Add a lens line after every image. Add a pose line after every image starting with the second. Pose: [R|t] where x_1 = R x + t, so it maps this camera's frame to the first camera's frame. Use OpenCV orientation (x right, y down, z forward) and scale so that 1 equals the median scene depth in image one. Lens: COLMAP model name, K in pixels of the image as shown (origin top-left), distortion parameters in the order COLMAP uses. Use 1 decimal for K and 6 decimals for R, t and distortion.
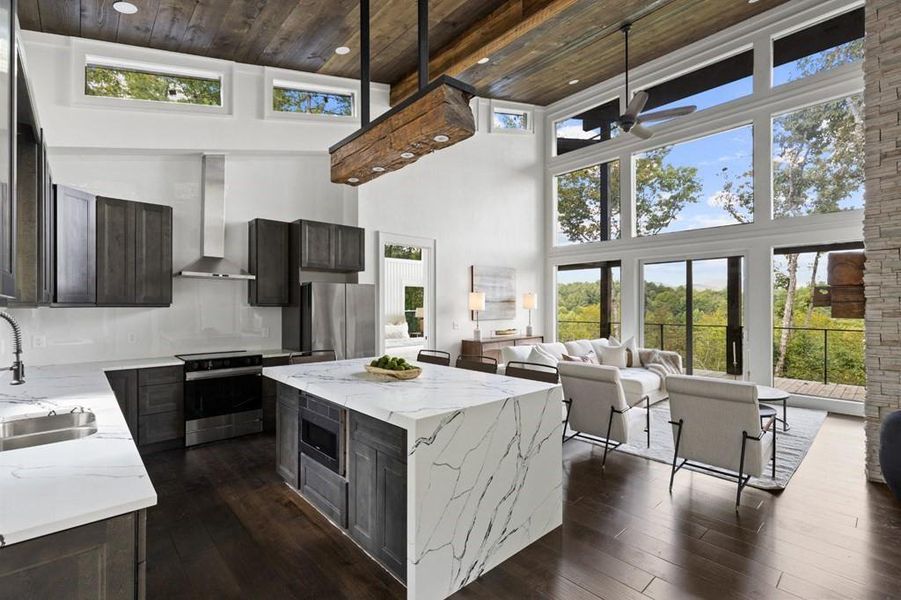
lens RADIAL K [[406.6, 0, 446.7], [0, 406.6, 302.3], [0, 0, 1]] dist [0.007800, -0.001462]
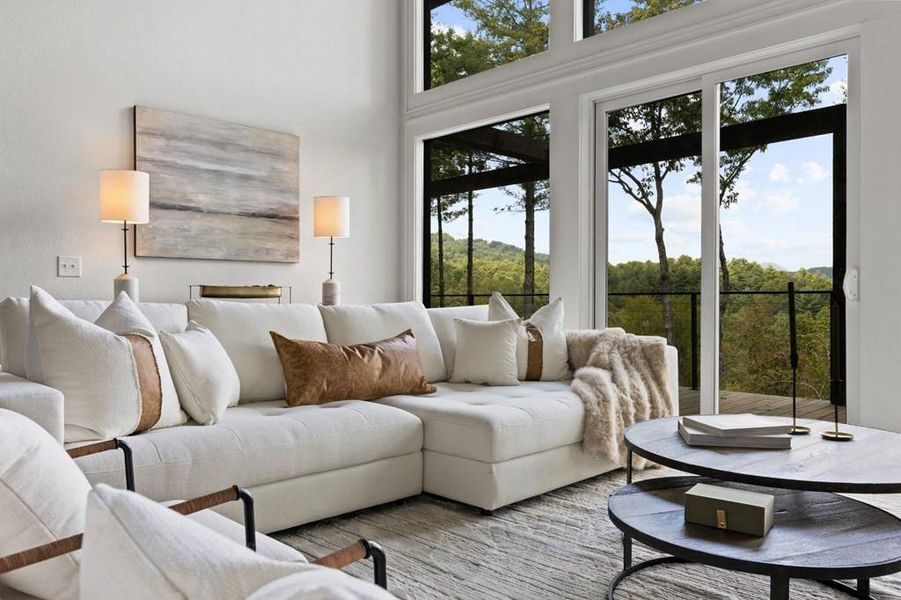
lens RADIAL K [[680.0, 0, 446.3], [0, 680.0, 295.5], [0, 0, 1]] dist [-0.000048, -0.004570]
pose [[0.999298, 0.004349, 0.037202, 0.301725], [-0.004341, 0.999991, -0.000297, 0.074352], [-0.037203, 0.000135, 0.999308, 0.359873]]
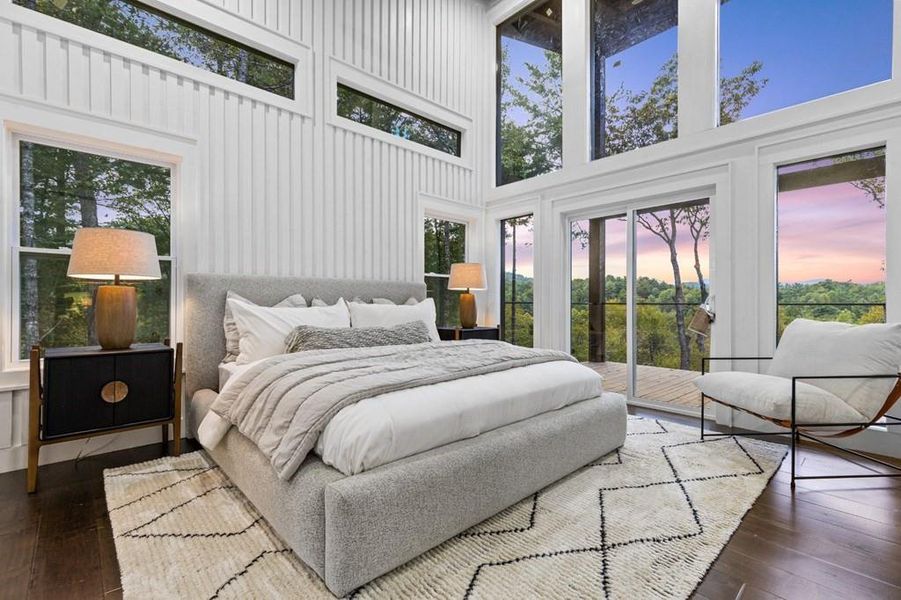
lens RADIAL K [[406.6, 0, 448.8], [0, 406.6, 300.4], [0, 0, 1]] dist [0.007800, -0.001462]
pose [[0.999963, 0.003011, 0.008071, -0.113222], [-0.003021, 0.999995, 0.001193, 0.067582], [-0.008067, -0.001218, 0.999967, 0.830442]]
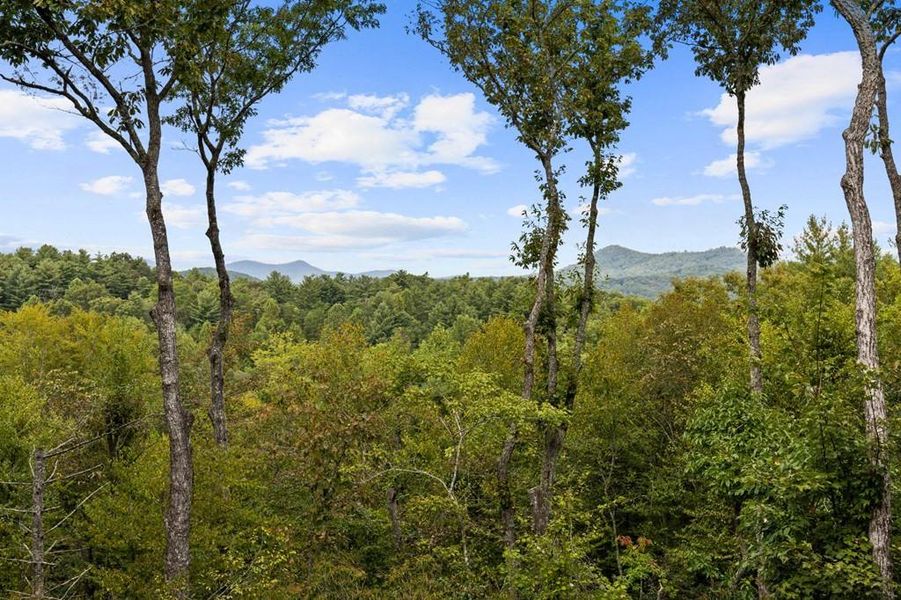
lens RADIAL K [[866.6, 0, 447.7], [0, 866.6, 296.2], [0, 0, 1]] dist [0.016209, 0.000000]
pose [[0.686977, 0.013663, 0.726551, 0.366300], [-0.009781, 0.999907, -0.009555, 0.021319], [-0.726614, -0.000542, 0.687046, 1.557721]]
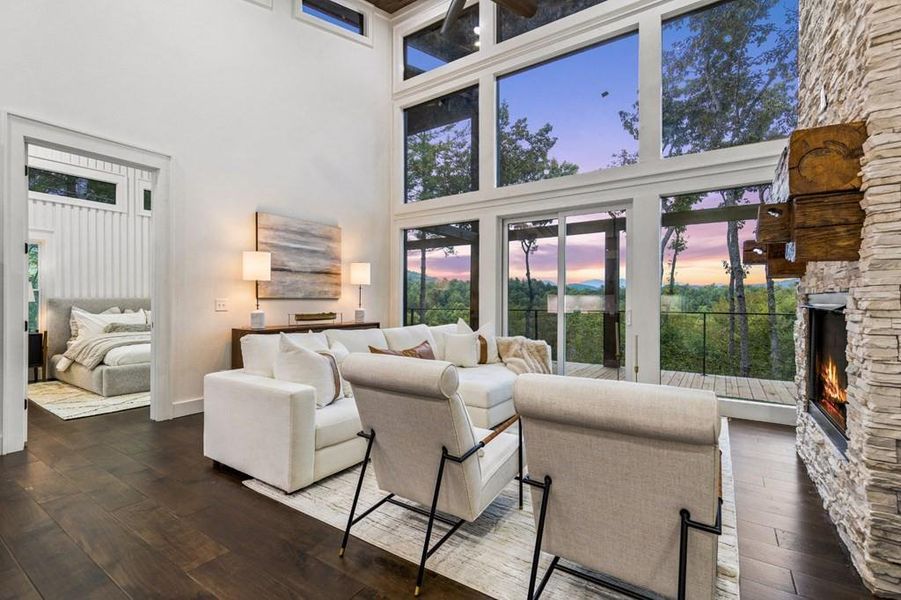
lens RADIAL K [[406.6, 0, 447.3], [0, 406.6, 299.4], [0, 0, 1]] dist [0.007800, -0.001462]
pose [[0.971470, 0.006436, 0.237074, 0.191309], [-0.006834, 0.999976, 0.000858, 0.041746], [-0.237063, -0.002453, 0.971491, 0.289186]]
